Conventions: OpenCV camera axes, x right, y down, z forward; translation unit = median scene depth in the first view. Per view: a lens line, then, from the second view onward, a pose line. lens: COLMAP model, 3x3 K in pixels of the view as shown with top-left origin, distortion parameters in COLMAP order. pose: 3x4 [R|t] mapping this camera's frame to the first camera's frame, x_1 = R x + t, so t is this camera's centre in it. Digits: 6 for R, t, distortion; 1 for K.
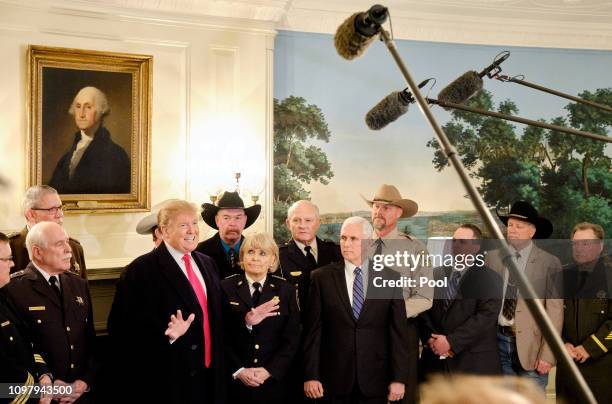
lens RADIAL K [[1180.2, 0, 306.0], [0, 1180.2, 202.0], [0, 0, 1]] dist [0.226849, 0.188576]
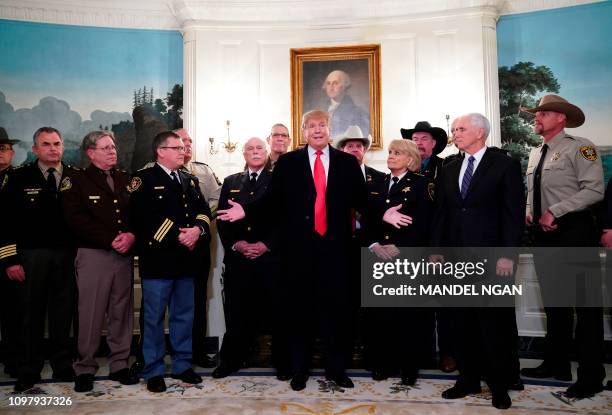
lens RADIAL K [[509.9, 0, 304.0], [0, 509.9, 194.7], [0, 0, 1]] dist [-0.005831, 0.006582]
pose [[0.667074, -0.073334, -0.741373, 0.250386], [-0.009093, 0.994268, -0.106531, 0.125063], [0.744936, 0.077805, 0.662584, 0.499521]]
